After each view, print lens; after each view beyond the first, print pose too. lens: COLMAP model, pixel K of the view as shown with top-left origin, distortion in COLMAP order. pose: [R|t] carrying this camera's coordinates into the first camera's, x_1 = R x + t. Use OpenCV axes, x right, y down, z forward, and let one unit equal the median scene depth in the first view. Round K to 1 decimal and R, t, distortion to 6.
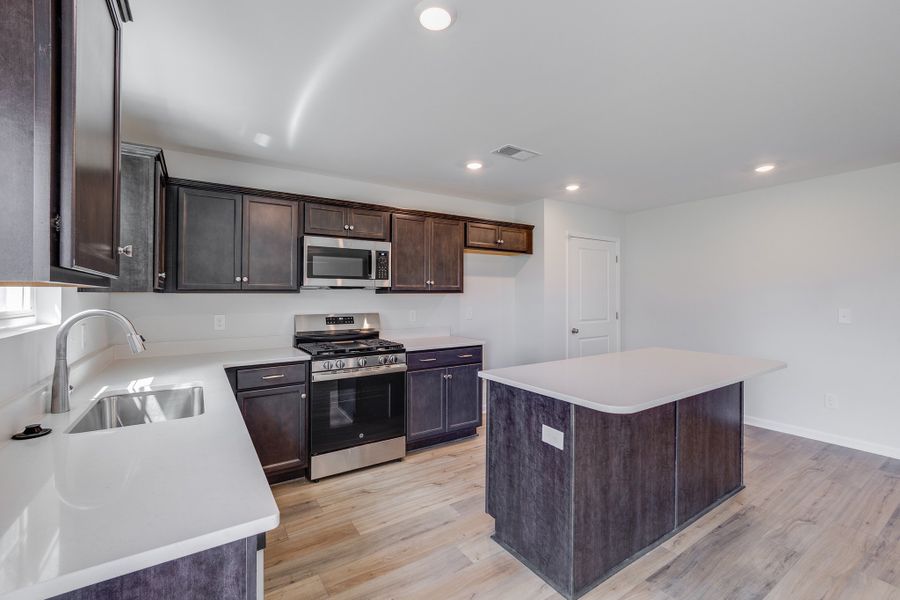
lens RADIAL K [[389.5, 0, 450.0], [0, 389.5, 290.1], [0, 0, 1]] dist [0.001586, 0.000345]
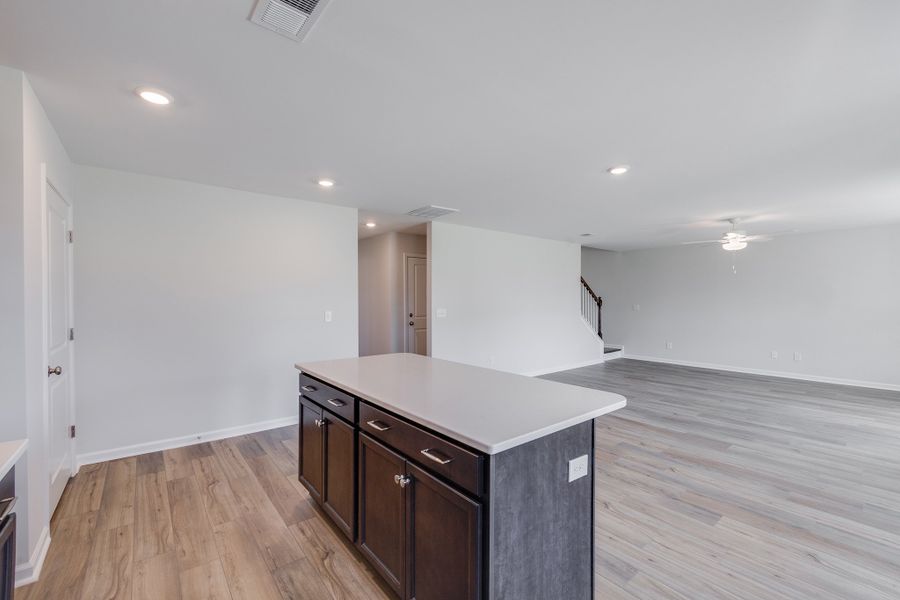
lens RADIAL K [[381.0, 0, 453.9], [0, 381.0, 301.5], [0, 0, 1]] dist [-0.001121, -0.000159]
pose [[-0.099004, -0.003341, 0.995081, -0.319864], [-0.011107, 0.999936, 0.002252, 0.012751], [-0.995025, -0.010829, -0.099035, 0.825984]]
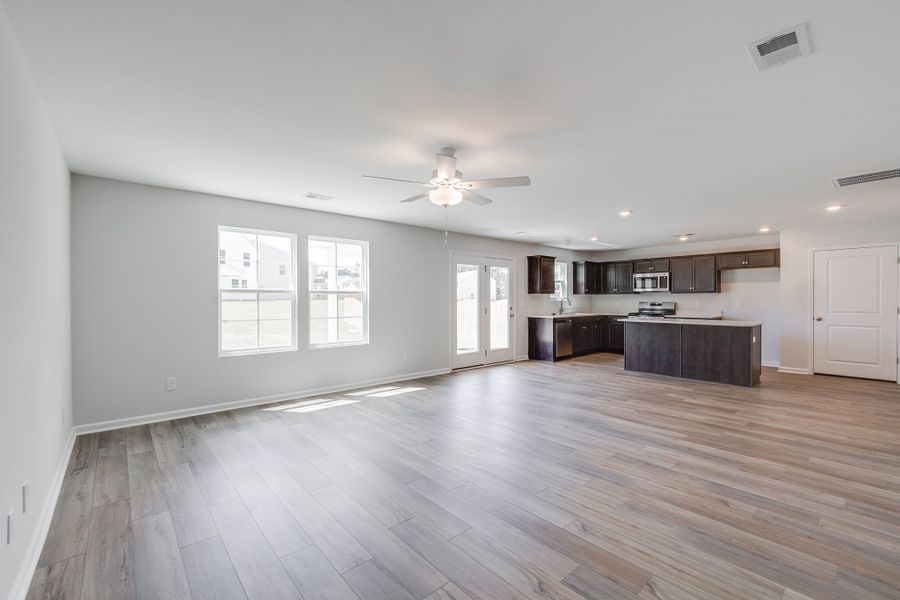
lens RADIAL K [[388.8, 0, 452.9], [0, 388.8, 300.7], [0, 0, 1]] dist [-0.000594, 0.000275]
pose [[0.141693, 0.007174, -0.989885, 2.300257], [0.014986, 0.999844, 0.009392, 0.011873], [0.989797, -0.016165, 0.141564, -0.742744]]
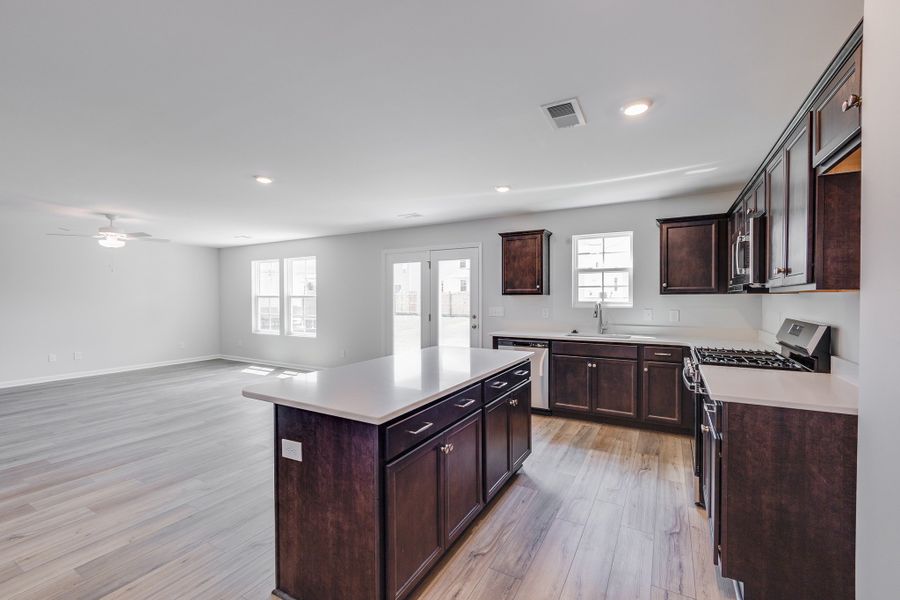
lens RADIAL K [[383.4, 0, 446.5], [0, 383.4, 300.5], [0, 0, 1]] dist [-0.001906, -0.000309]
pose [[-0.895448, 0.007828, -0.445097, 0.709333], [0.010040, 0.999946, -0.002611, 0.021196], [0.445052, -0.006807, -0.895479, 1.553477]]
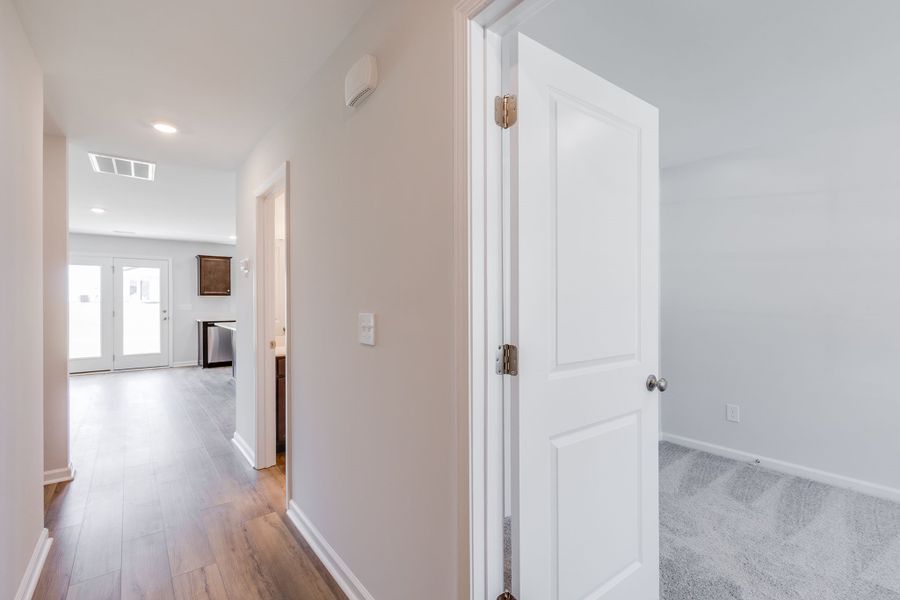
lens RADIAL K [[423.4, 0, 461.7], [0, 423.4, 300.2], [0, 0, 1]] dist [0.000951, 0.000116]
pose [[0.085940, 0.001377, -0.996299, 2.626414], [0.015211, 0.999881, 0.002694, 0.044118], [0.996184, -0.015387, 0.085909, 1.648177]]
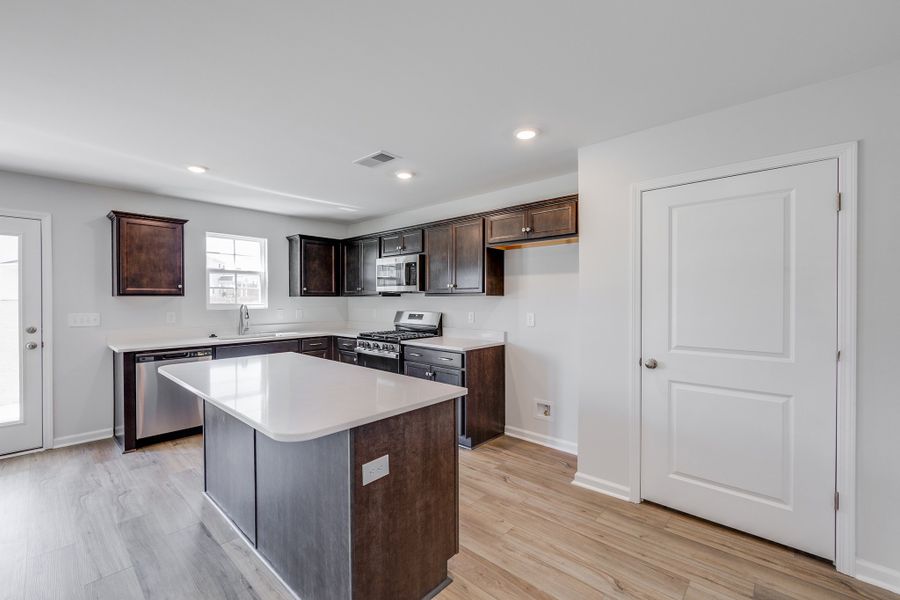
lens RADIAL K [[386.1, 0, 452.0], [0, 386.1, 300.5], [0, 0, 1]] dist [-0.003084, -0.000180]
pose [[0.241587, 0.007928, -0.970347, 1.178595], [0.013019, 0.999850, 0.011410, 0.010342], [0.970292, -0.015390, 0.241448, 0.924775]]
